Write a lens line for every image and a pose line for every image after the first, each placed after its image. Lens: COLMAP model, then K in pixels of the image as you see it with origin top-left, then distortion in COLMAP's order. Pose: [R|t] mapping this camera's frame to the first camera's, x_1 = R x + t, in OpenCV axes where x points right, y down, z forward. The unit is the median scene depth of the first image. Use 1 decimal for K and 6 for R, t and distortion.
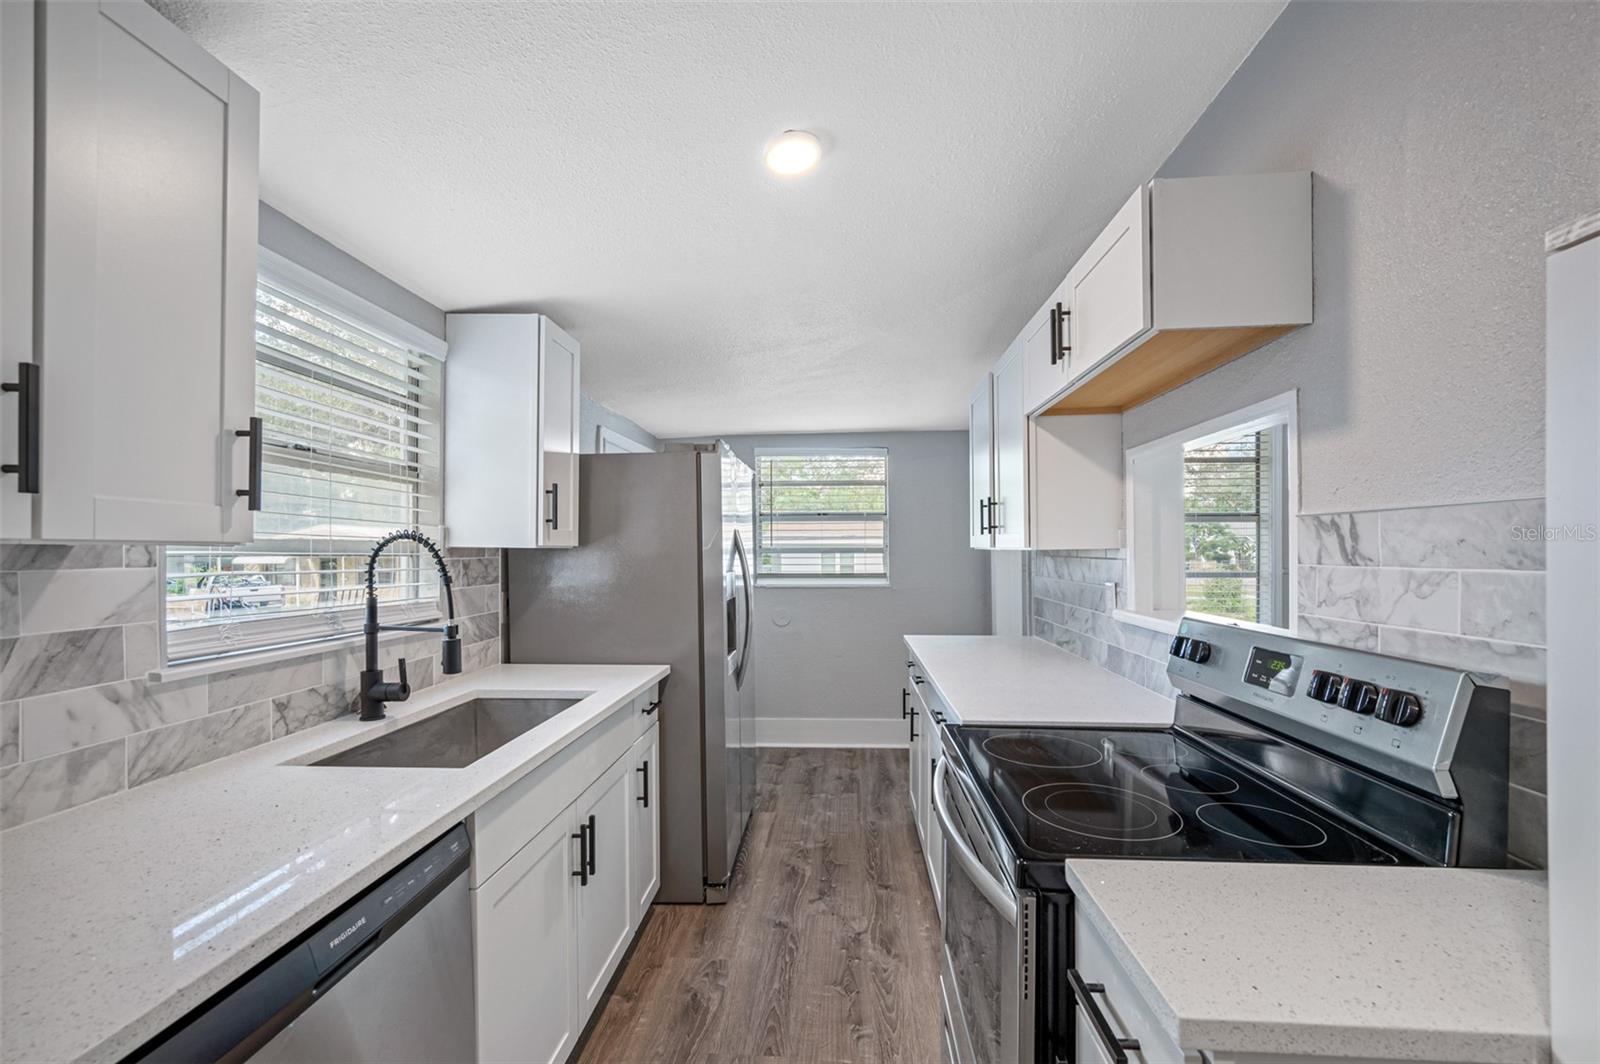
lens RADIAL K [[651.3, 0, 794.3], [0, 651.3, 555.9], [0, 0, 1]] dist [-0.004540, 0.001621]
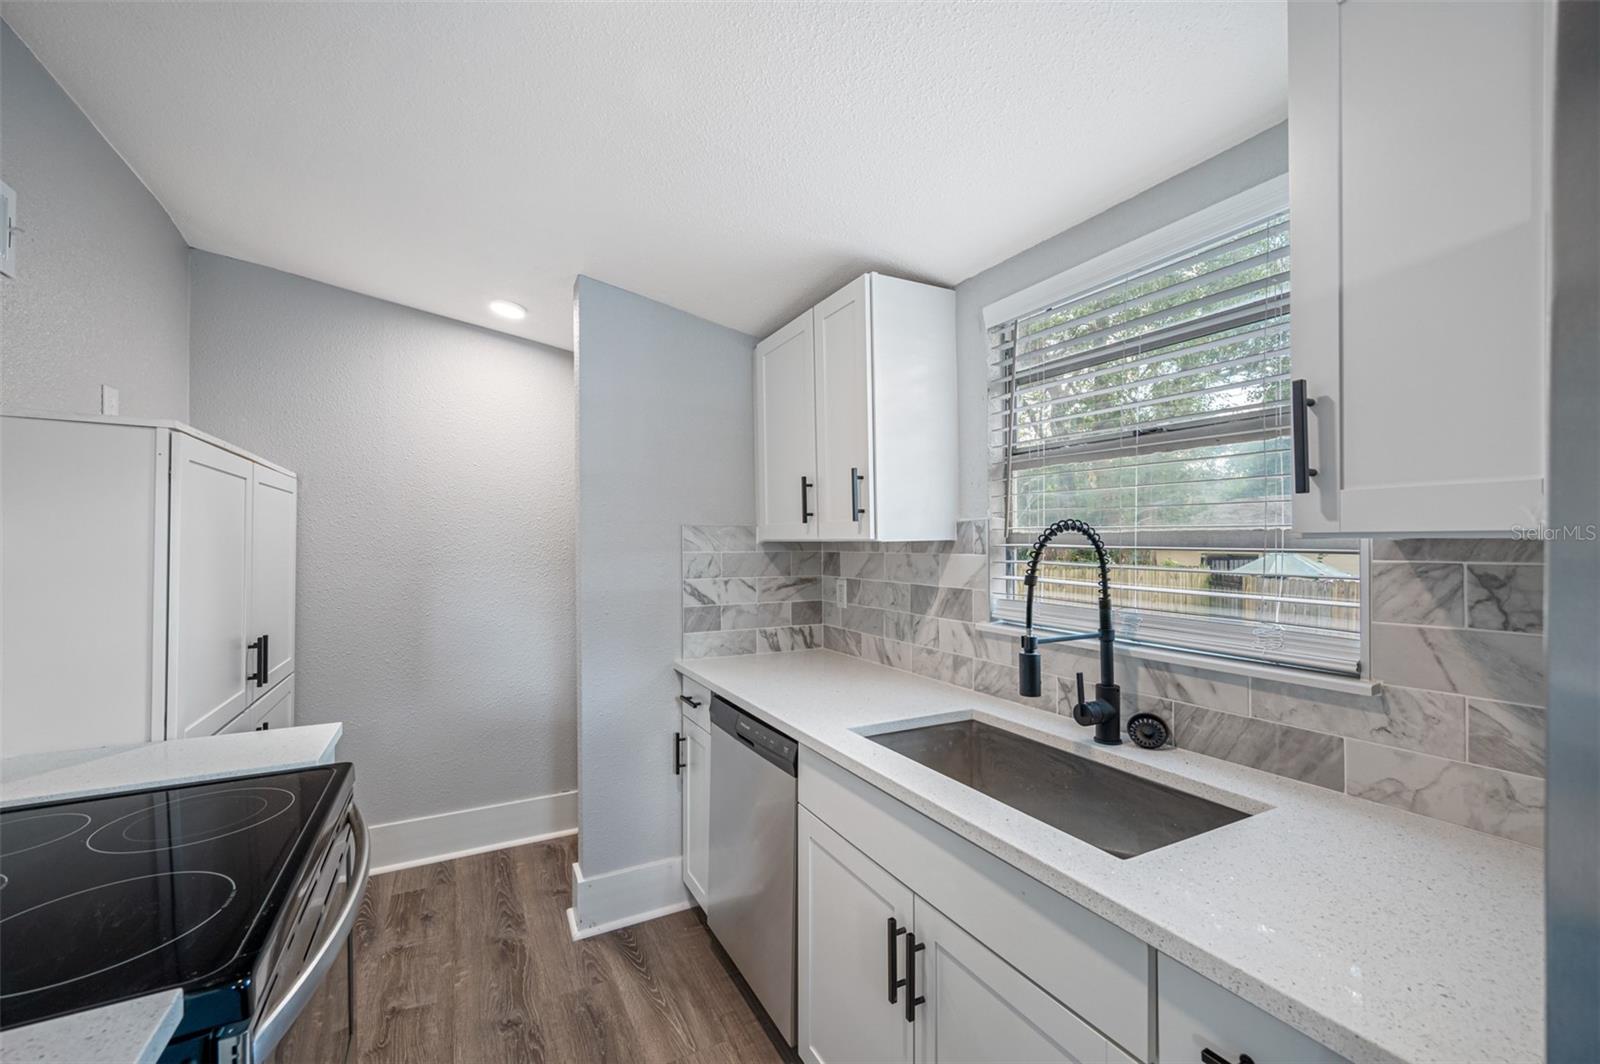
lens RADIAL K [[651.3, 0, 792.7], [0, 651.3, 542.5], [0, 0, 1]] dist [-0.004540, 0.001621]
pose [[-0.854141, 0.003950, -0.520027, 0.155847], [-0.000175, 0.999969, 0.007883, -0.018176], [0.520042, 0.006825, -0.854114, 1.603712]]
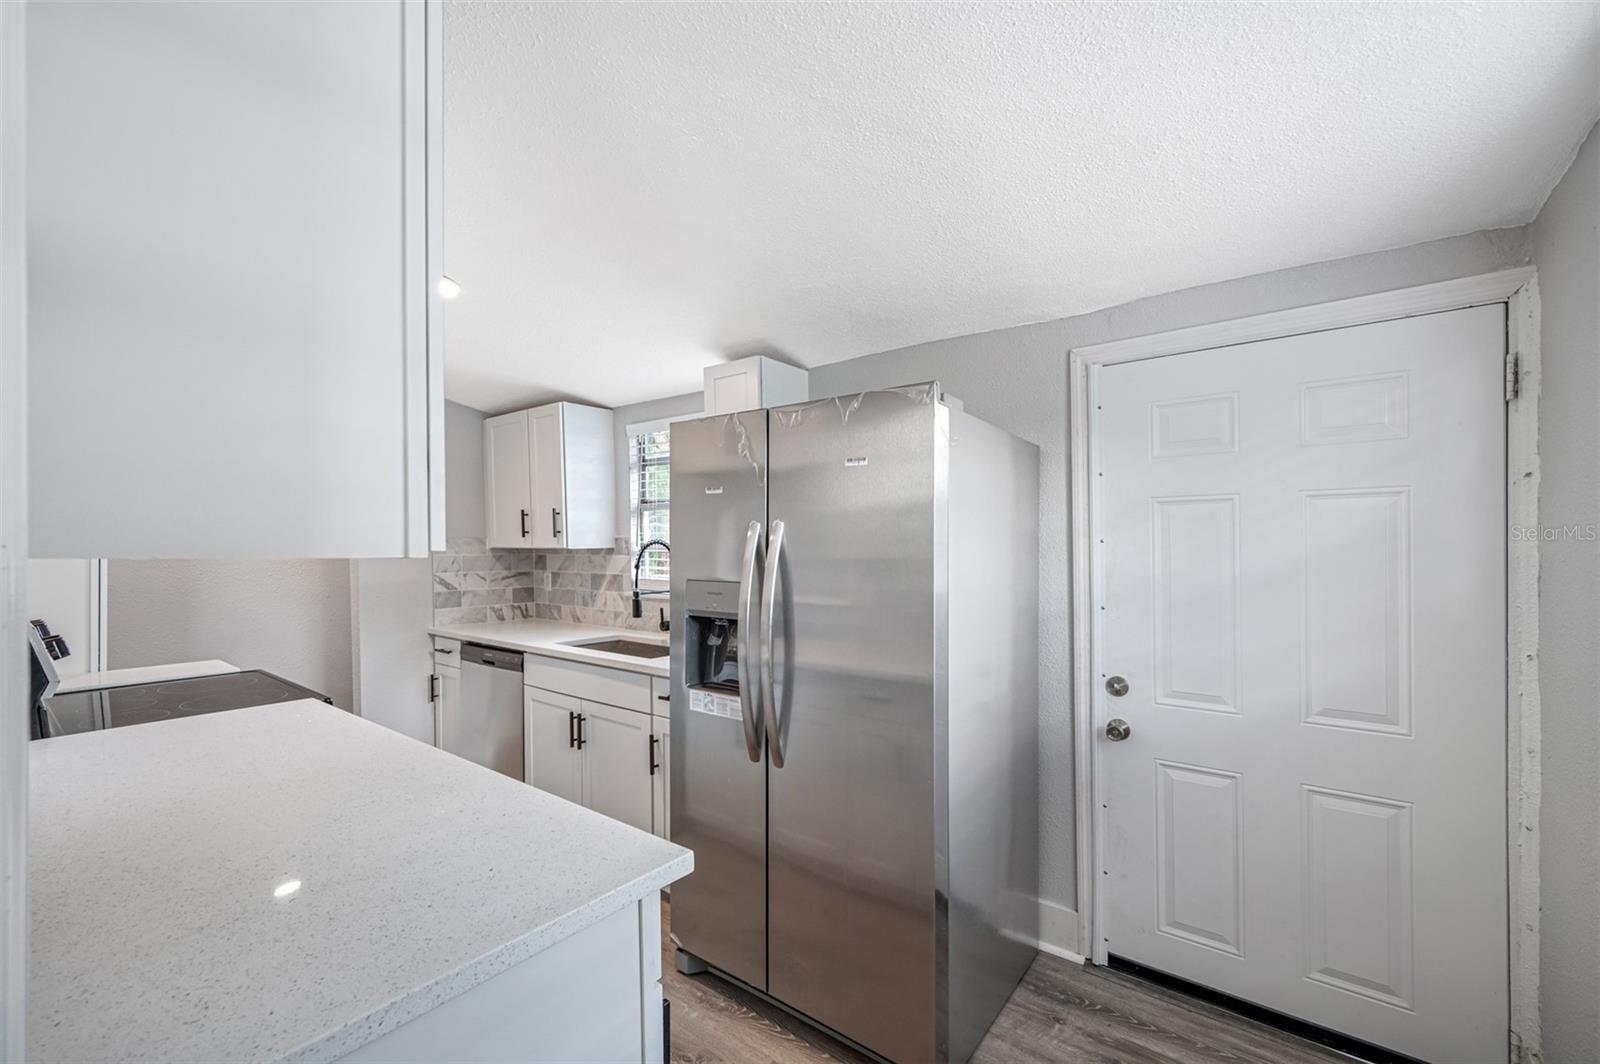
lens RADIAL K [[651.3, 0, 818.6], [0, 651.3, 564.2], [0, 0, 1]] dist [-0.004540, 0.001621]
pose [[-0.529514, 0.026435, -0.847889, 0.795268], [-0.005842, 0.999377, 0.034806, -0.039385], [0.848281, 0.023384, -0.529030, 2.512826]]
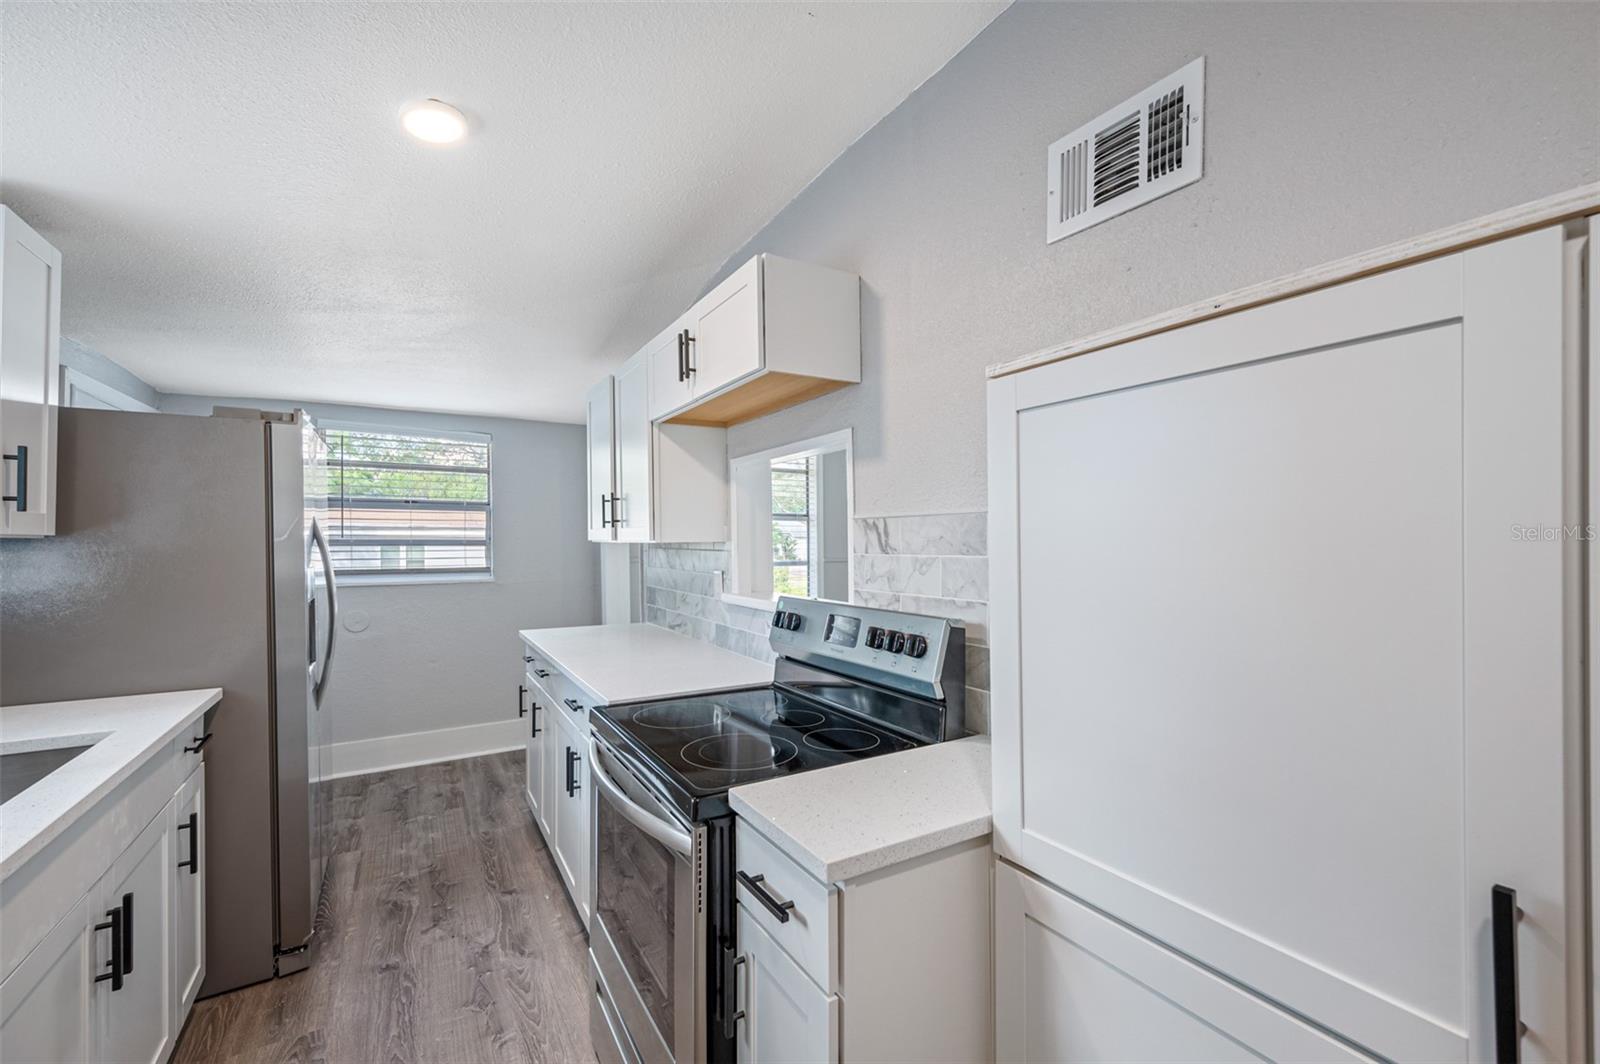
lens RADIAL K [[651.3, 0, 790.1], [0, 651.3, 533.9], [0, 0, 1]] dist [-0.004540, 0.001621]
pose [[0.821991, 0.010720, 0.569399, -0.092487], [0.002466, 0.999746, -0.022382, 0.001433], [-0.569495, 0.019802, 0.821756, -0.048766]]
